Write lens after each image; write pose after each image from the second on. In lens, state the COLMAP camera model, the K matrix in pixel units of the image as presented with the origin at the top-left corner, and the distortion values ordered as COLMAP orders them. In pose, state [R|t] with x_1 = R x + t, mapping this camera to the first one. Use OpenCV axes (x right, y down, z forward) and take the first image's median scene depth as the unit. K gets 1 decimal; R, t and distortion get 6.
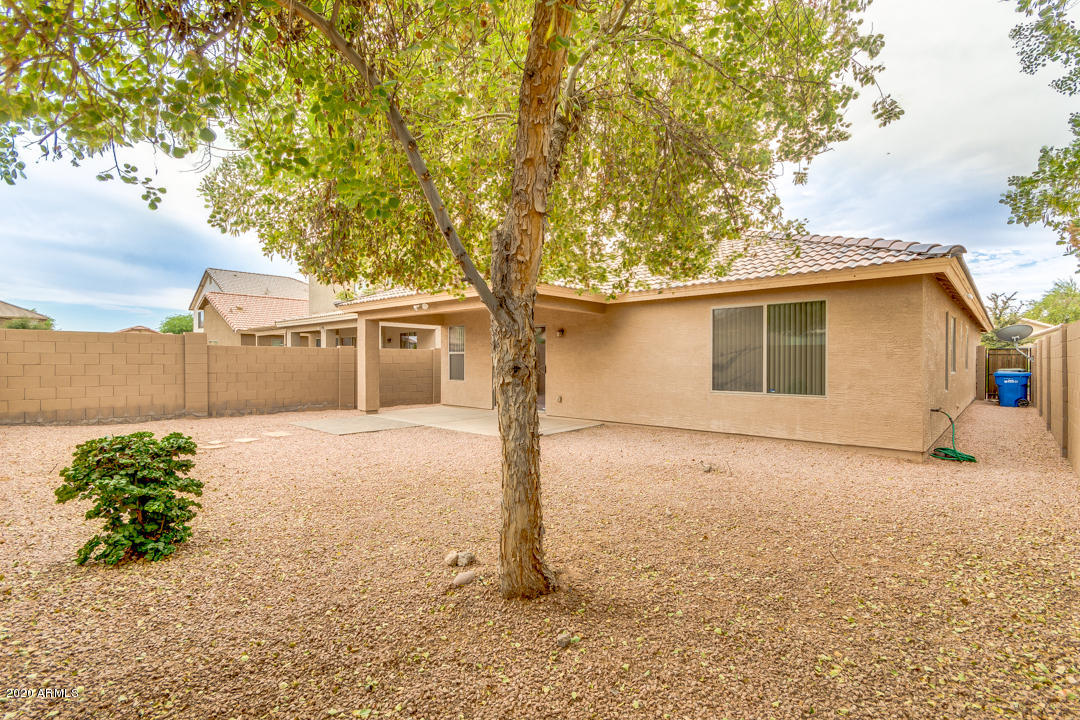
lens RADIAL K [[506.9, 0, 537.2], [0, 506.9, 362.0], [0, 0, 1]] dist [0.000955, 0.003947]
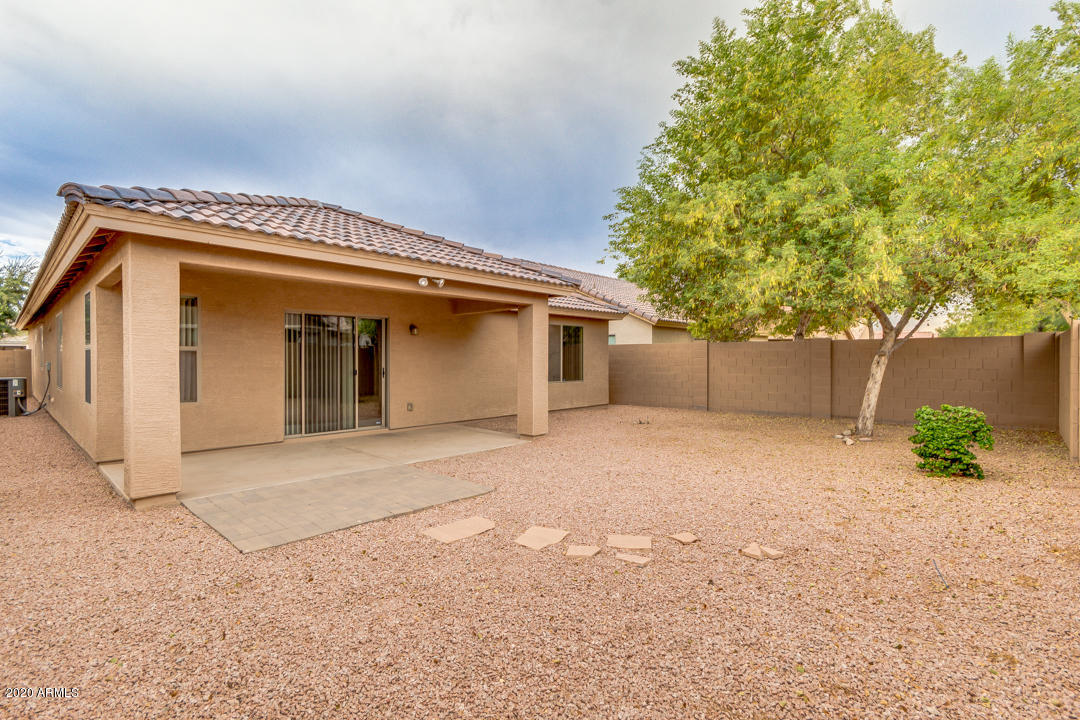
lens RADIAL K [[506.9, 0, 535.8], [0, 506.9, 358.9], [0, 0, 1]] dist [0.000955, 0.003947]
pose [[-0.000738, -0.001659, 0.999998, -1.081979], [0.004906, 0.999987, 0.001662, -0.010479], [-0.999988, 0.004907, -0.000730, 1.049972]]
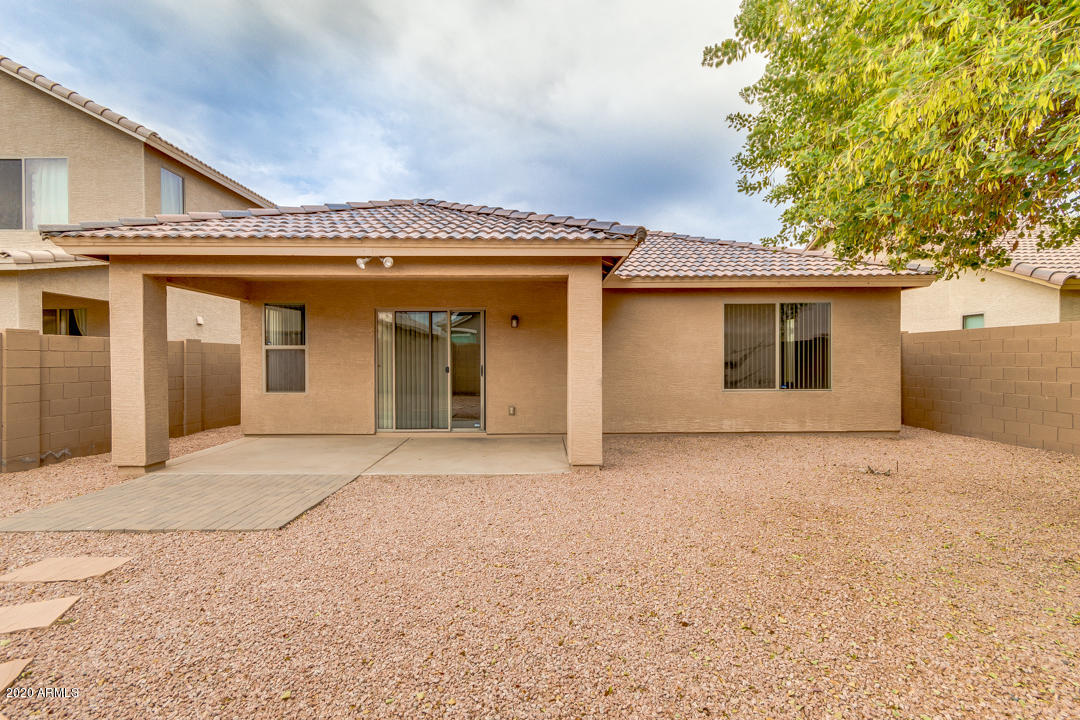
lens RADIAL K [[506.9, 0, 540.8], [0, 506.9, 360.4], [0, 0, 1]] dist [0.000955, 0.003947]
pose [[0.718851, -0.006050, 0.695138, -0.588174], [0.006690, 0.999976, 0.001784, -0.001792], [-0.695132, 0.003368, 0.718874, 0.579111]]
